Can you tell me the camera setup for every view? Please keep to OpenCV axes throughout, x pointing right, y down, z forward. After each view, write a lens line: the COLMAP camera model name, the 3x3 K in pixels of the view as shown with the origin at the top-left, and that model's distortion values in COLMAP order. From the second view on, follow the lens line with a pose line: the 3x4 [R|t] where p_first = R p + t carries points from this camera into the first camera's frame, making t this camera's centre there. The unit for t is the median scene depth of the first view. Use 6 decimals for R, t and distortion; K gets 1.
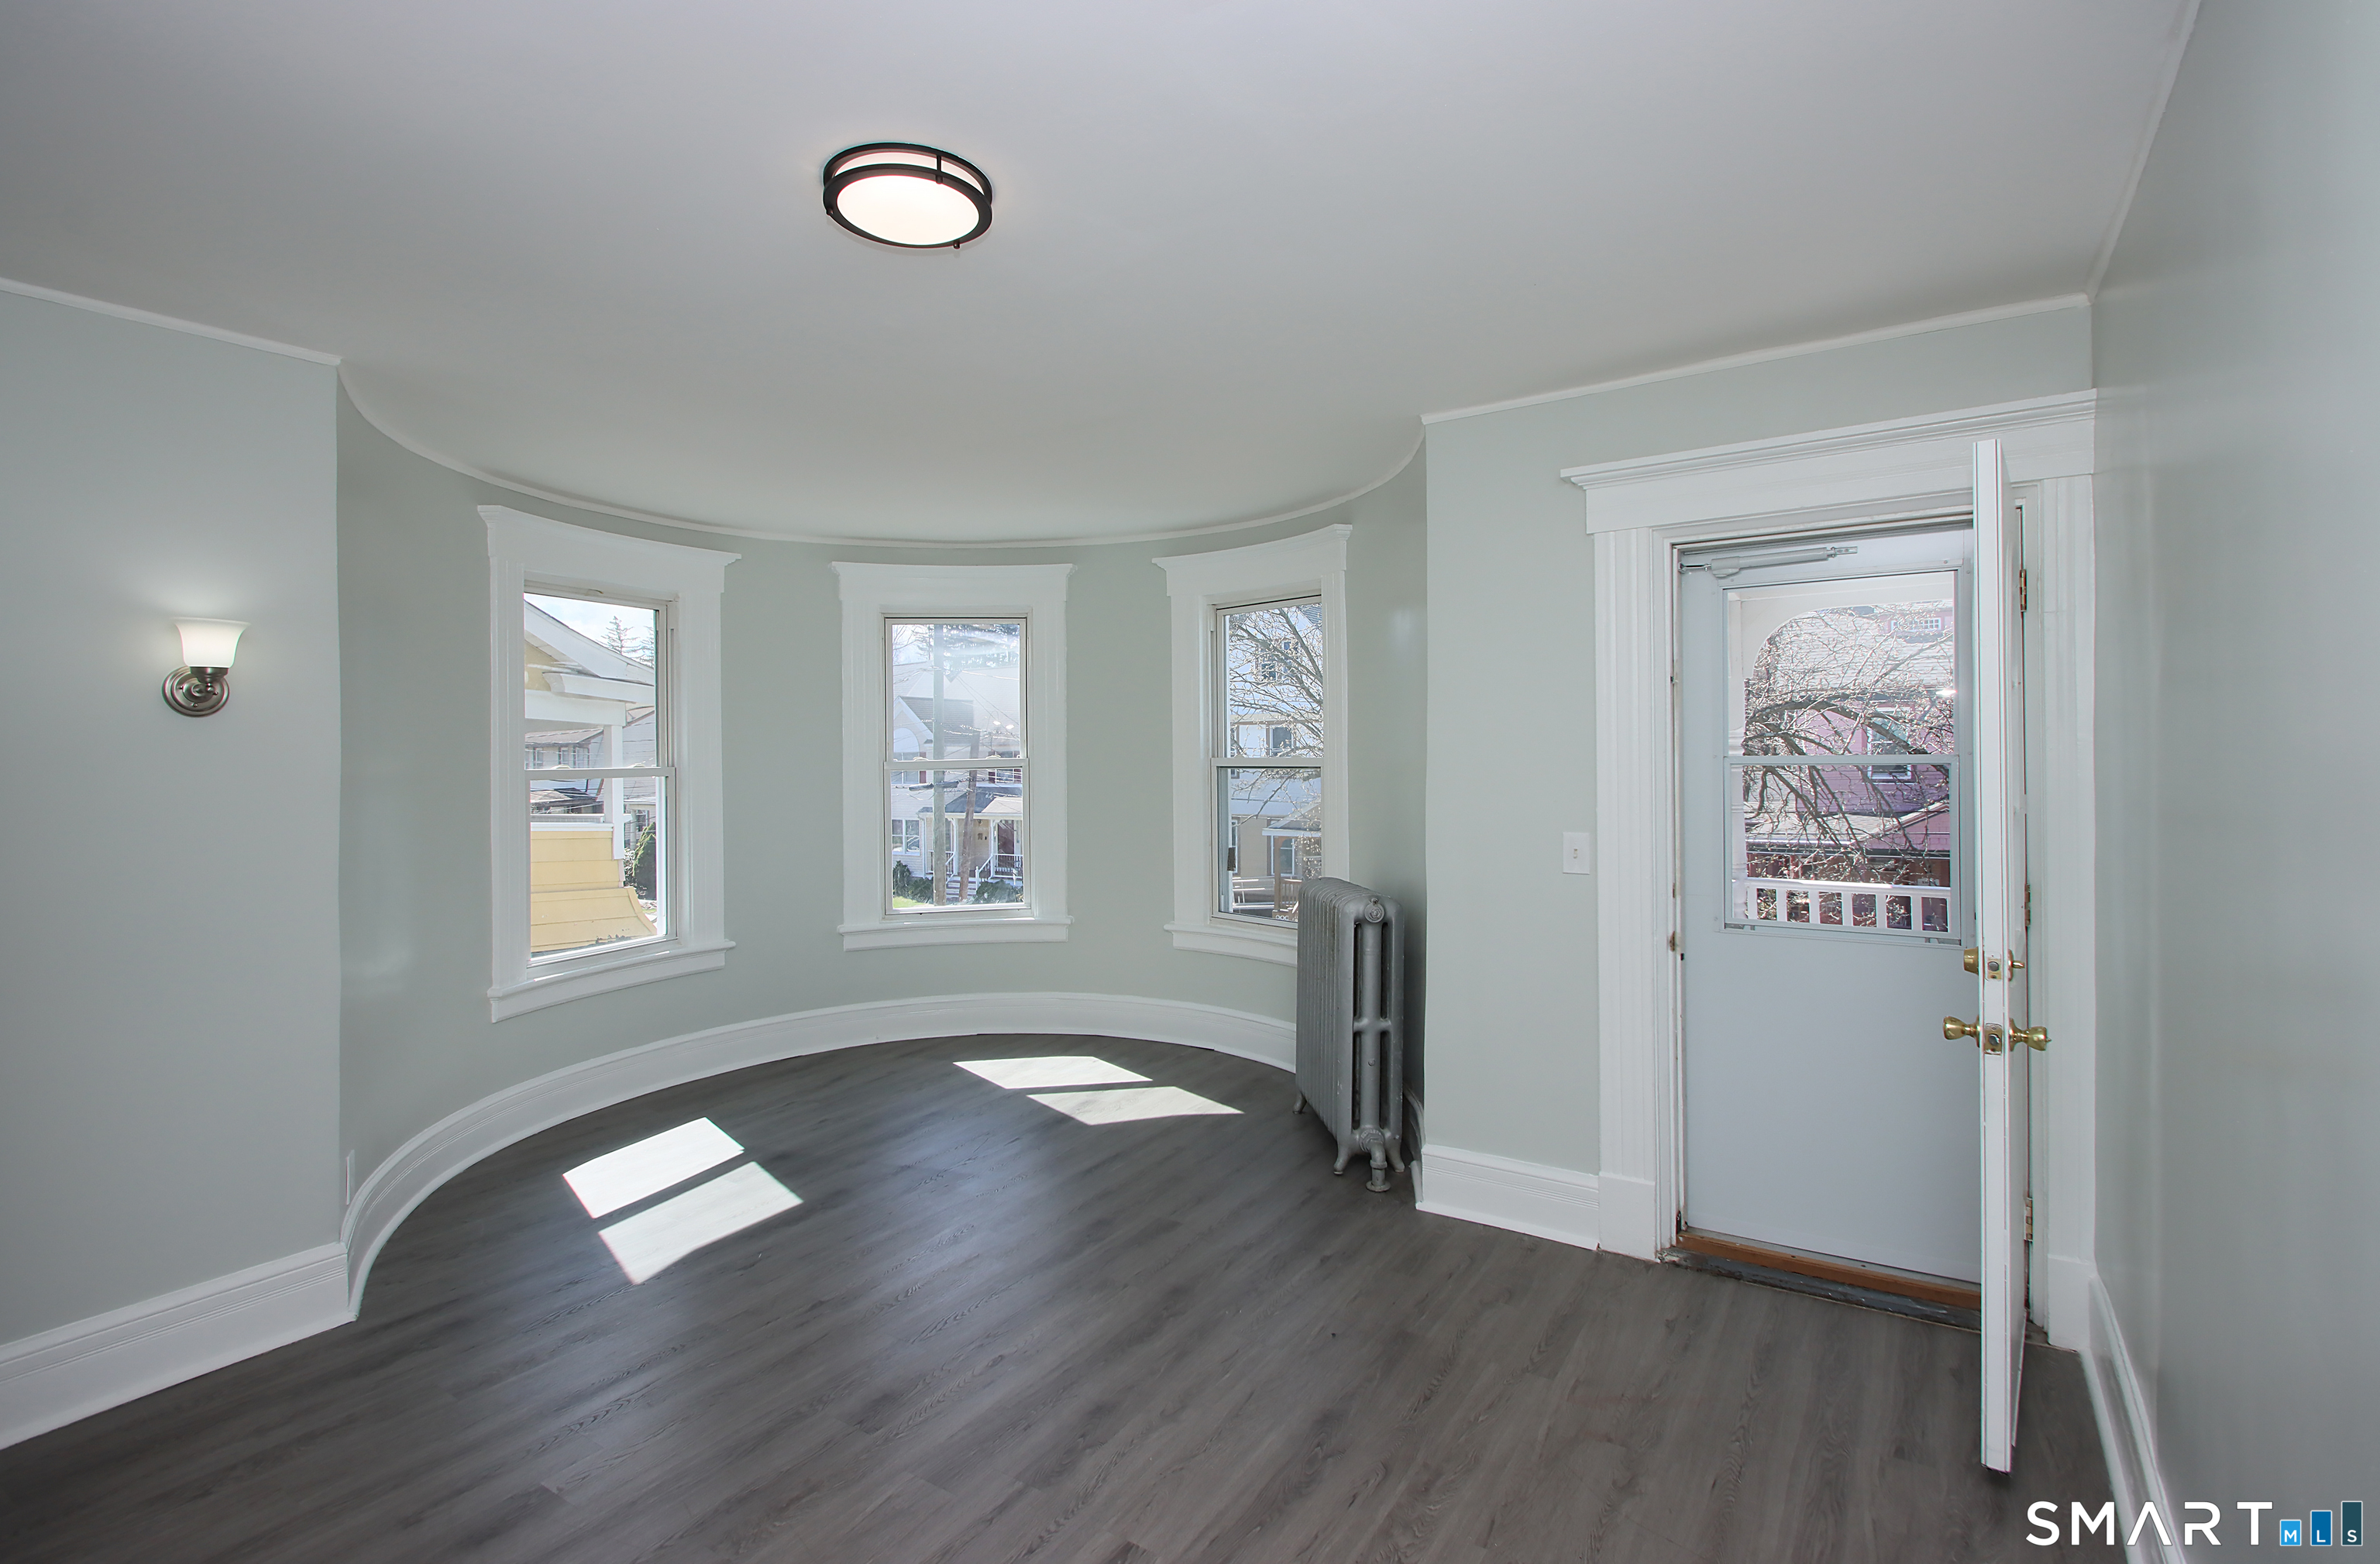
lens RADIAL K [[1164.2, 0, 1184.3], [0, 1164.2, 735.7], [0, 0, 1]] dist [0.007239, 0.000124]
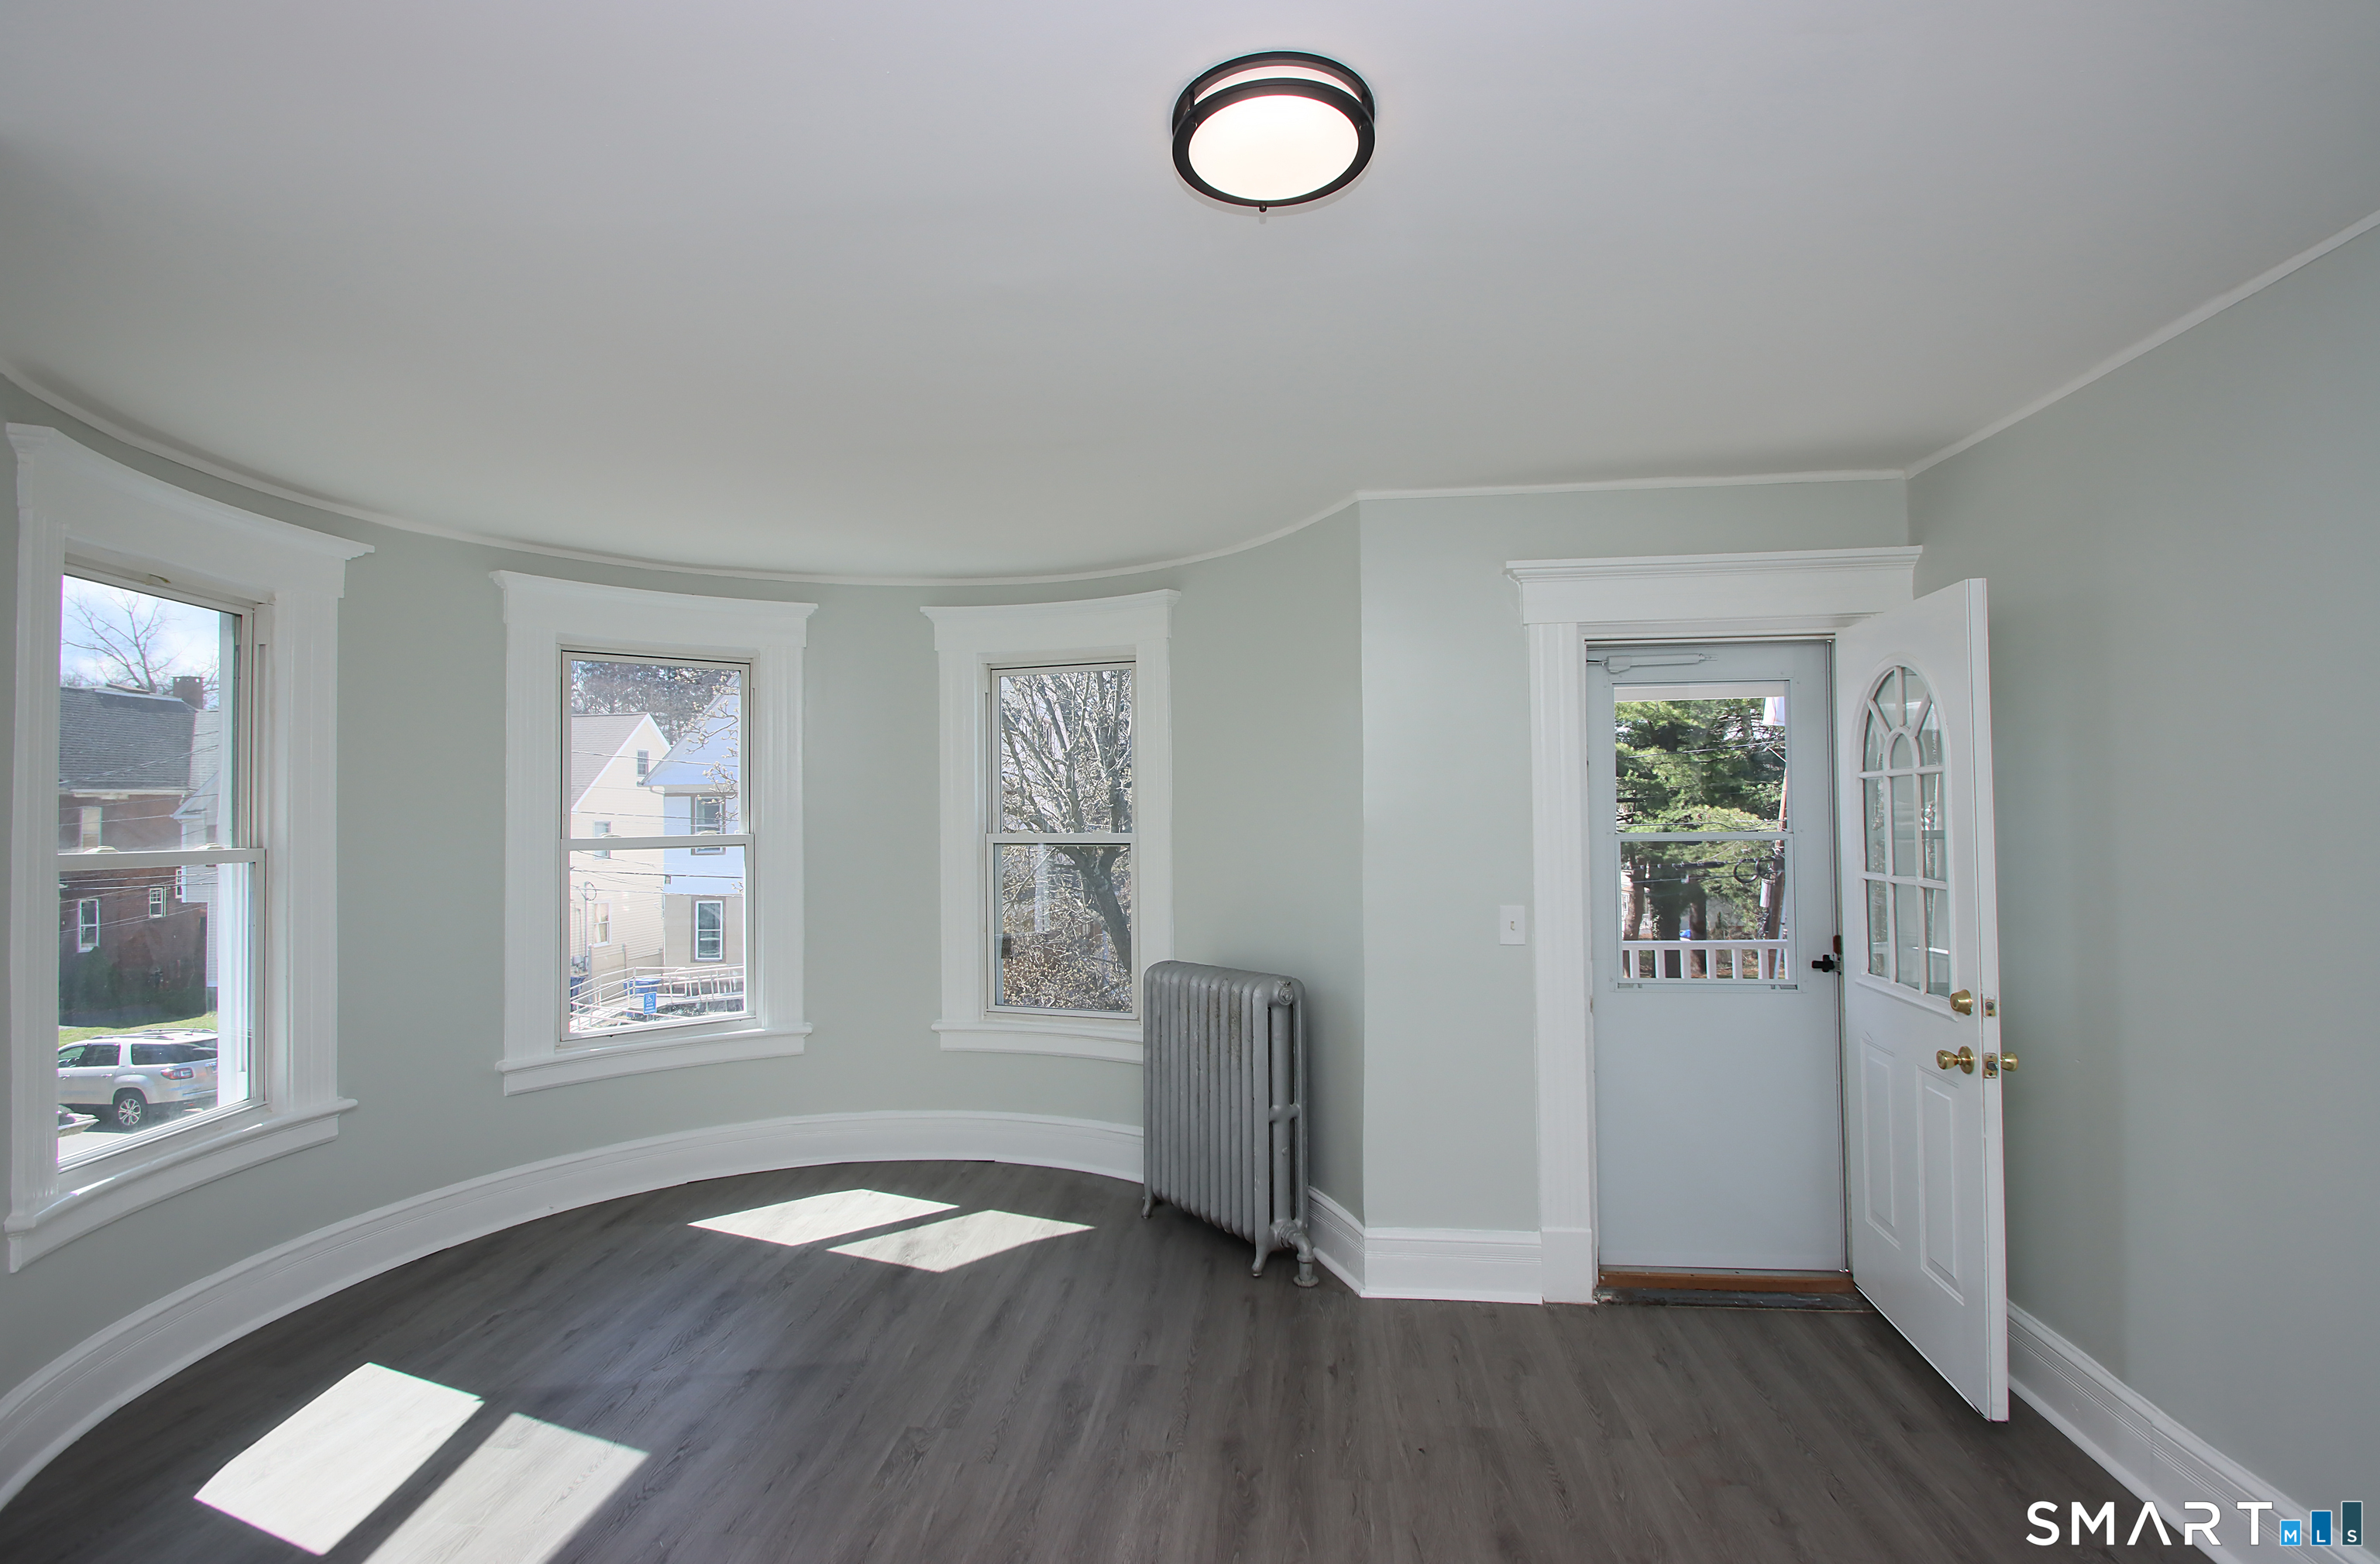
lens RADIAL K [[1159.7, 0, 1184.2], [0, 1159.7, 780.6], [0, 0, 1]] dist [0.027699, -0.024177]
pose [[0.876718, 0.020613, 0.480563, -0.375079], [-0.009103, 0.999613, -0.026269, 0.000413], [-0.480919, 0.018656, 0.876566, 0.190314]]
